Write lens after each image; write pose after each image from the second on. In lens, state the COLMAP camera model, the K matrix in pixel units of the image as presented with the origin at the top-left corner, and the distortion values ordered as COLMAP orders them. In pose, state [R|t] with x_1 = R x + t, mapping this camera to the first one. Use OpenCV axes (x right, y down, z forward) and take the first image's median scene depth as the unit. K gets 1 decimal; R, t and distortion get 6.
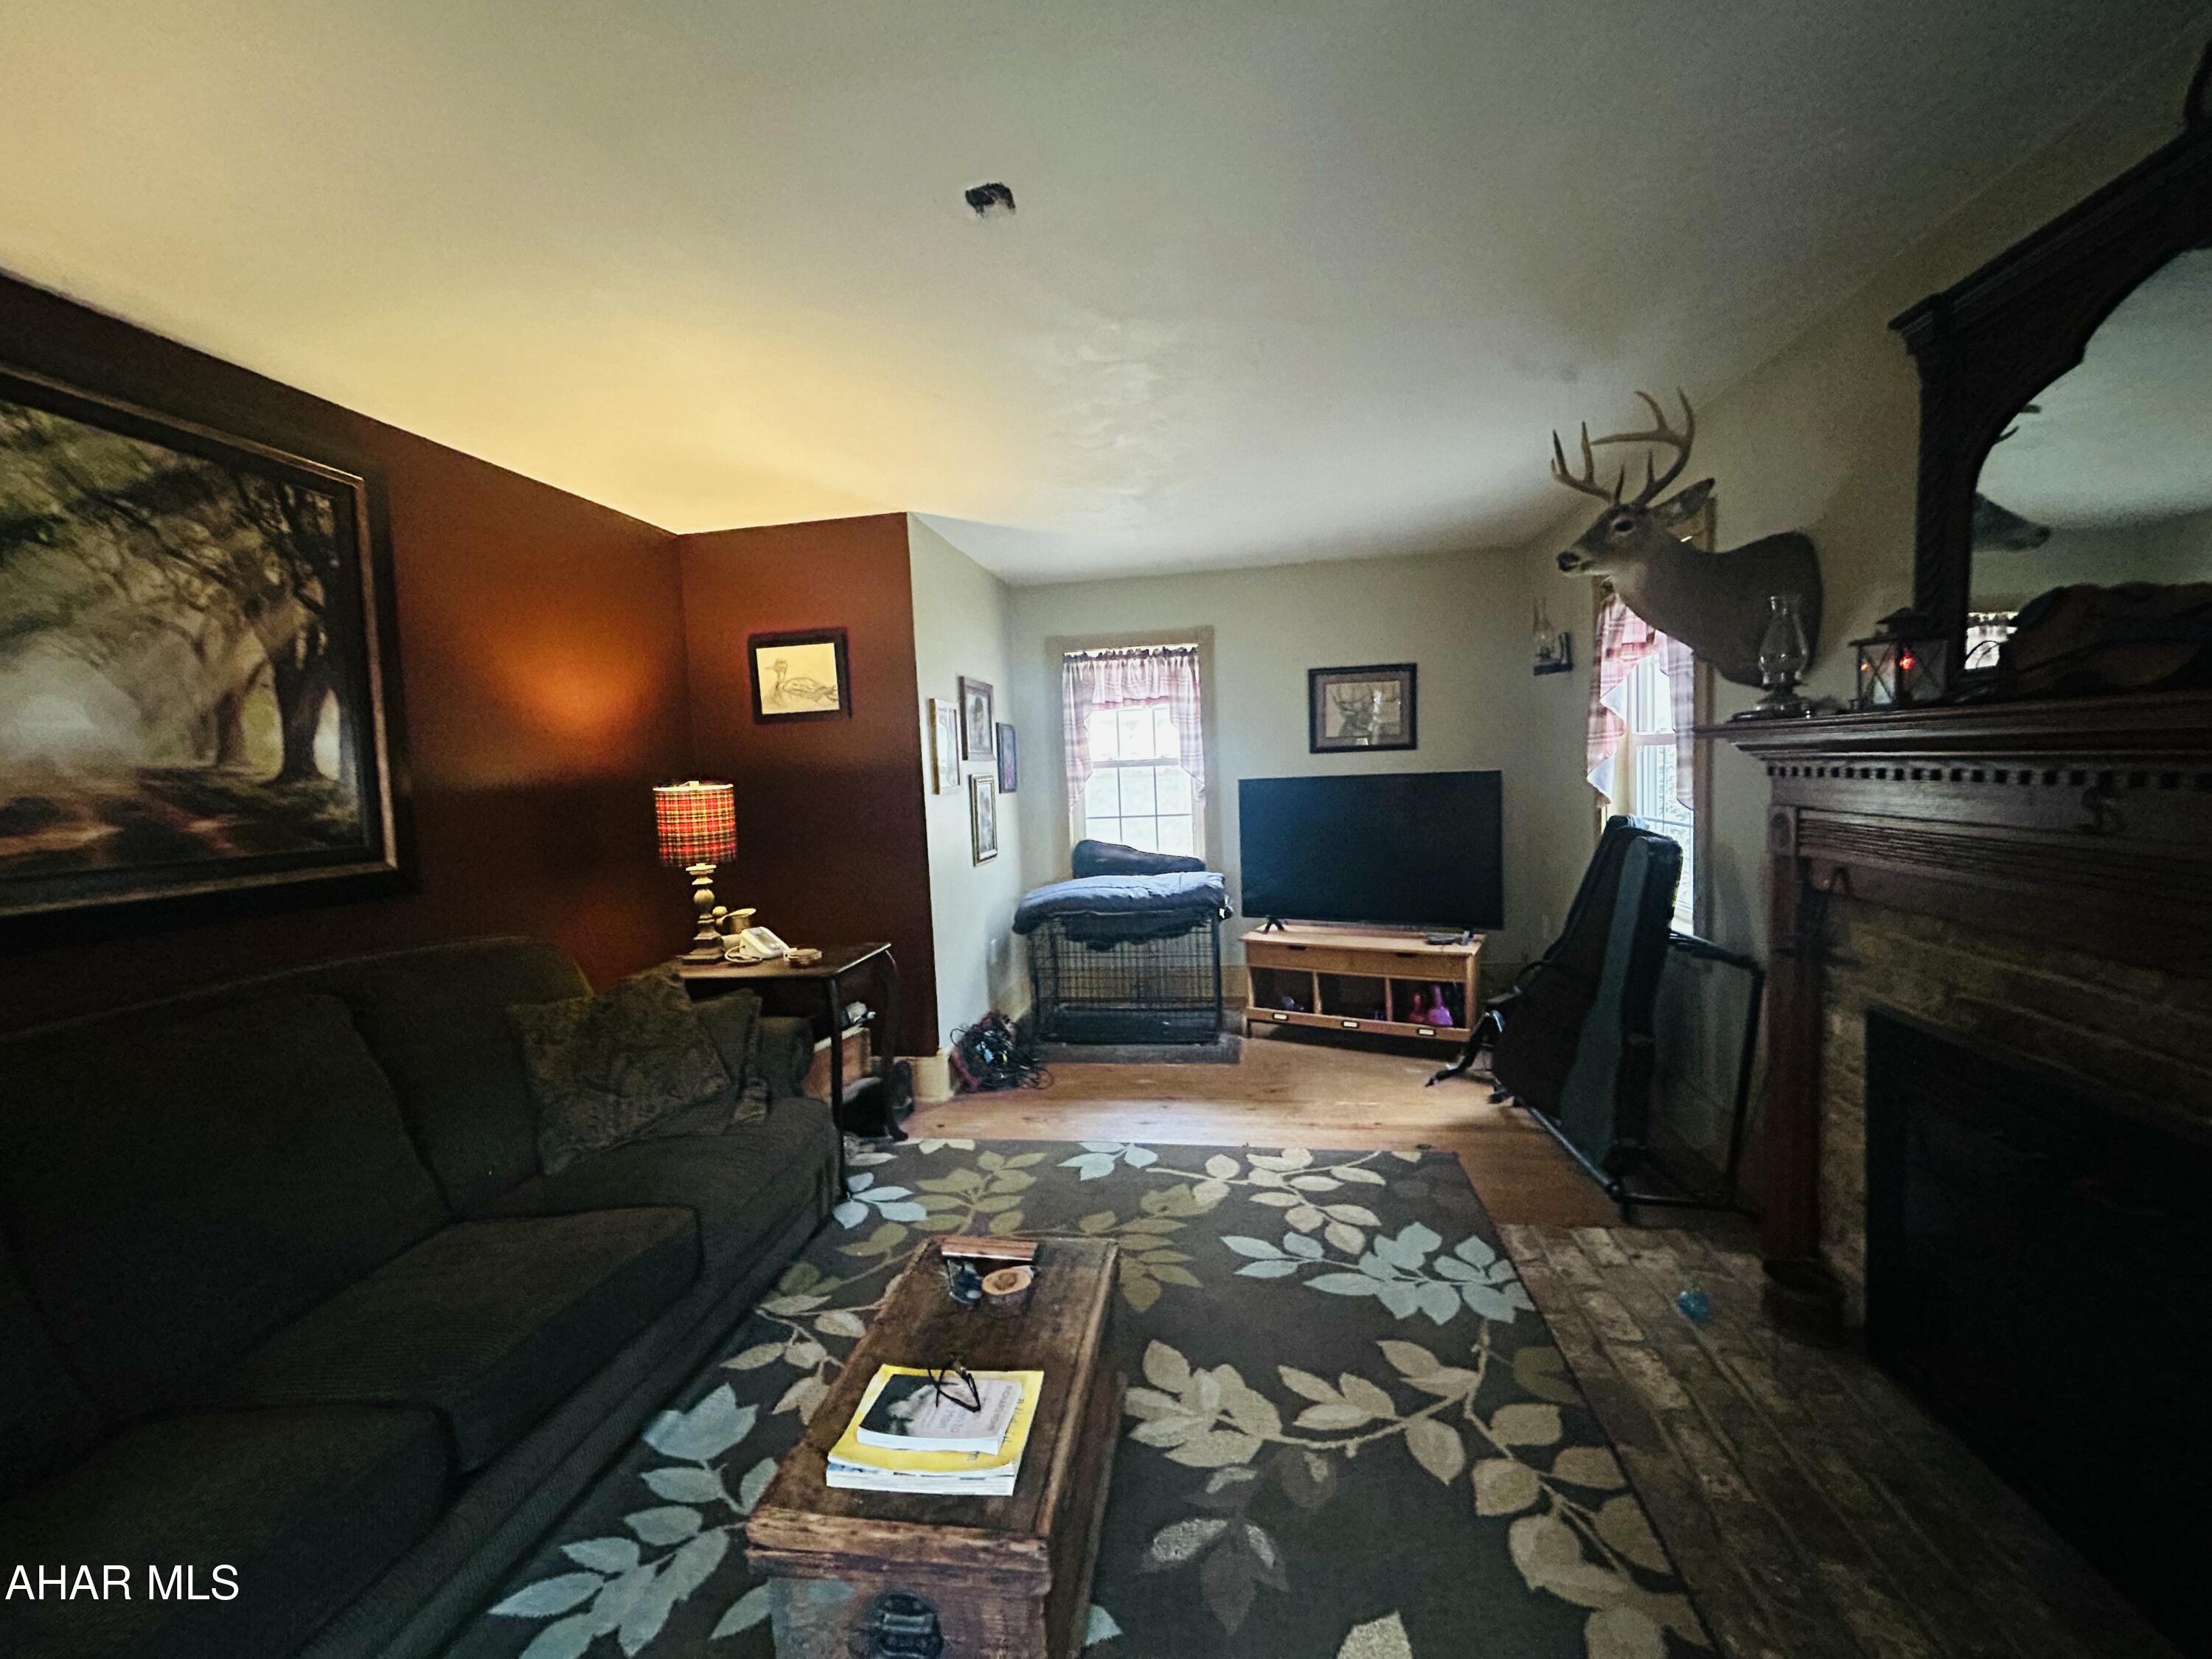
lens RADIAL K [[899.0, 0, 1105.9], [0, 899.0, 832.7], [0, 0, 1]] dist [-0.002473, 0.000484]
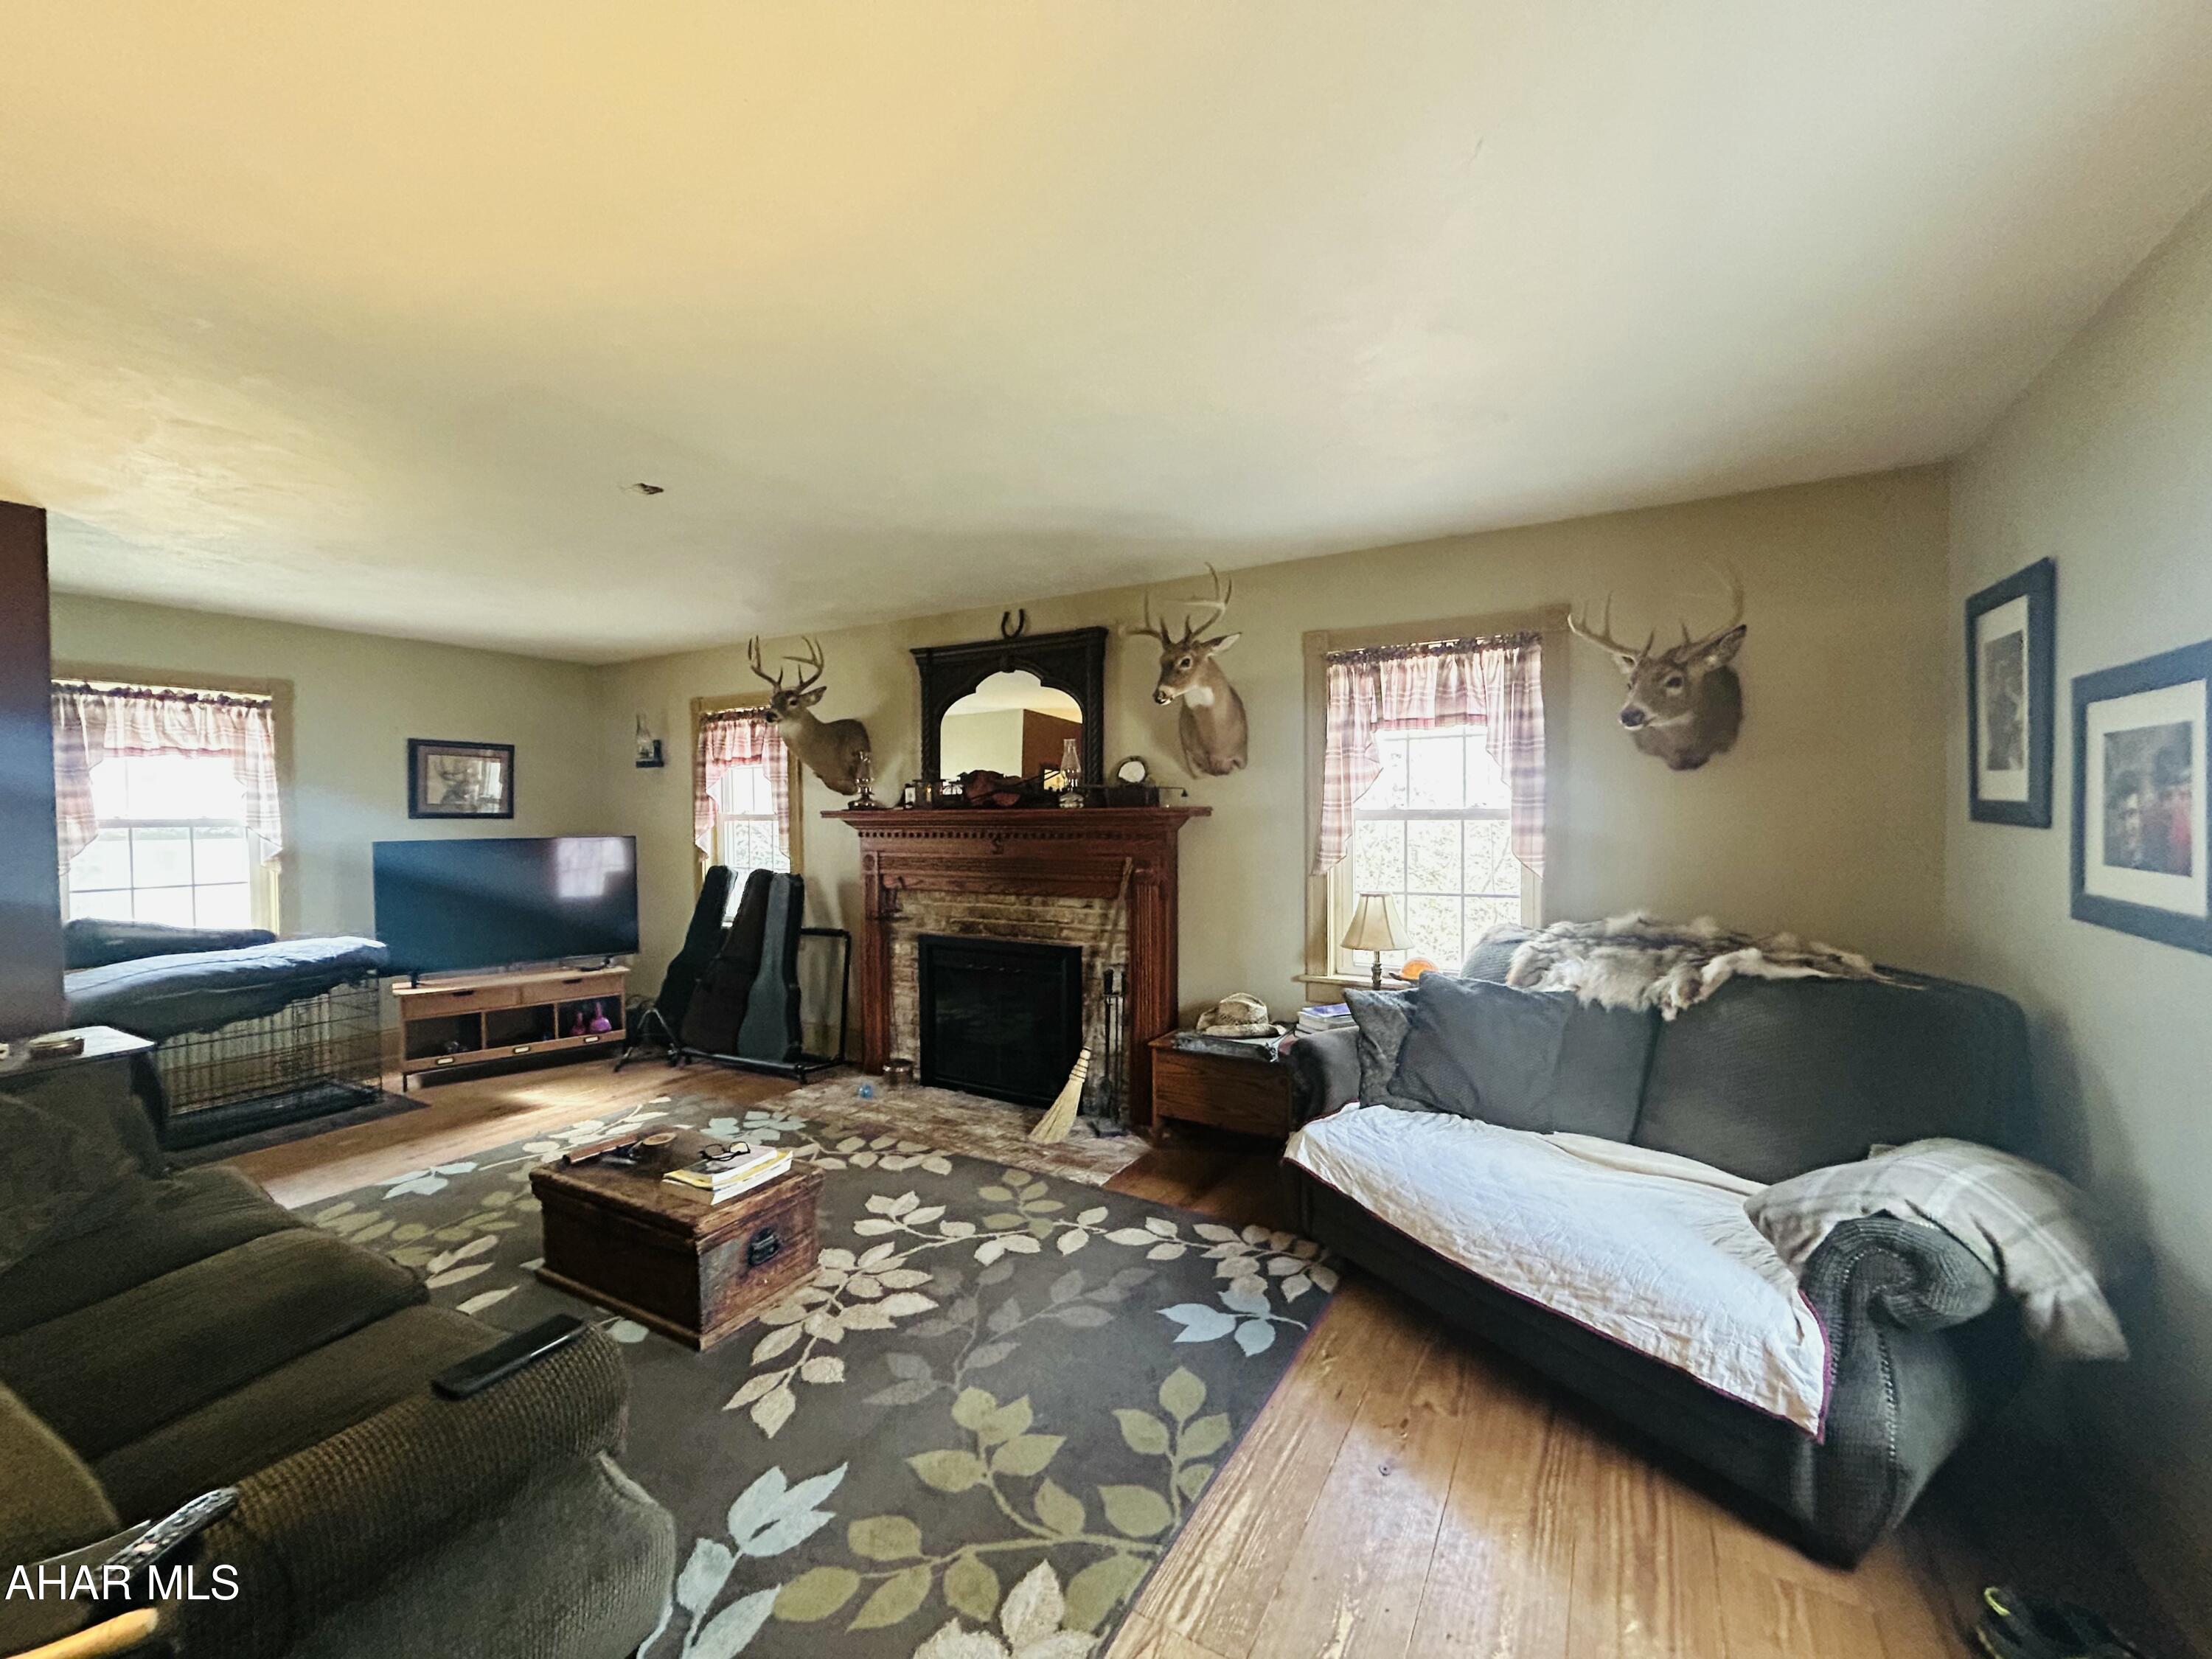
lens RADIAL K [[899.0, 0, 1105.9], [0, 899.0, 832.7], [0, 0, 1]] dist [-0.002473, 0.000484]
pose [[0.357238, 0.019292, 0.933814, -1.042515], [0.063526, 0.996970, -0.044900, 0.059303], [-0.931850, 0.075362, 0.354930, -0.277691]]
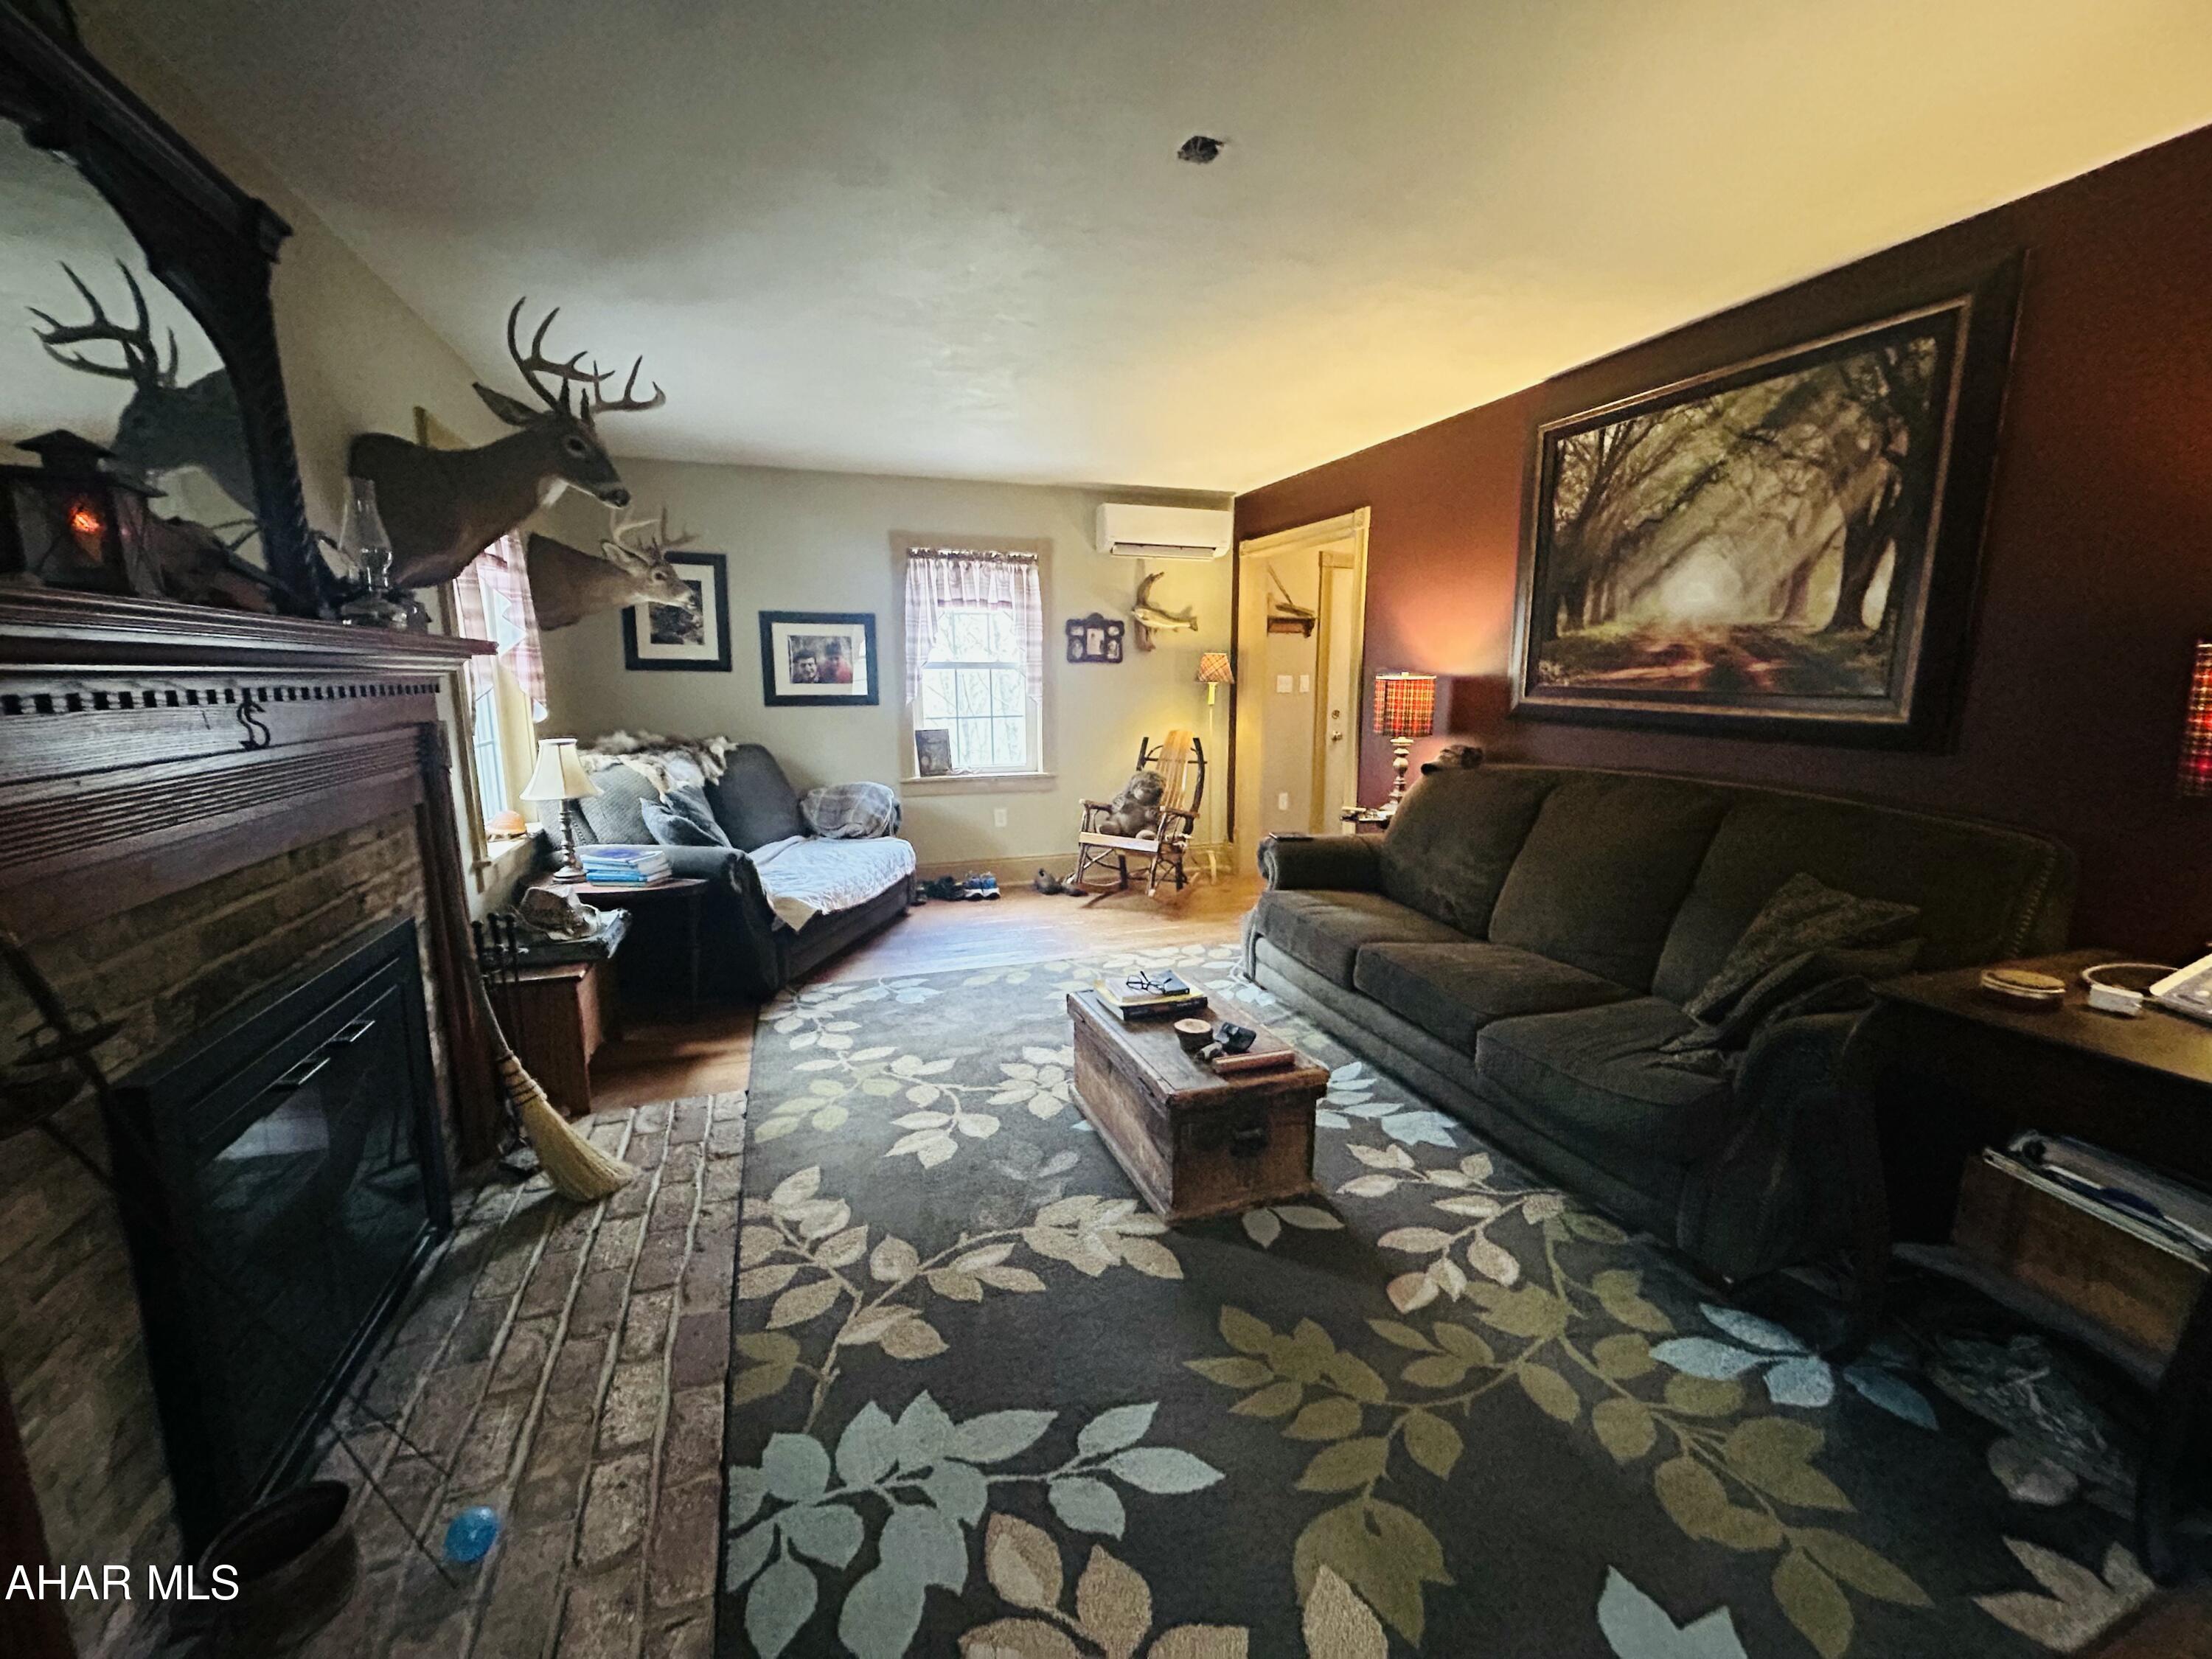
lens RADIAL K [[899.0, 0, 1105.9], [0, 899.0, 832.7], [0, 0, 1]] dist [-0.002473, 0.000484]
pose [[-0.873618, 0.130959, -0.468659, 0.477795], [0.006208, 0.966027, 0.258368, -0.112174], [0.486573, 0.222805, -0.844751, 1.583672]]
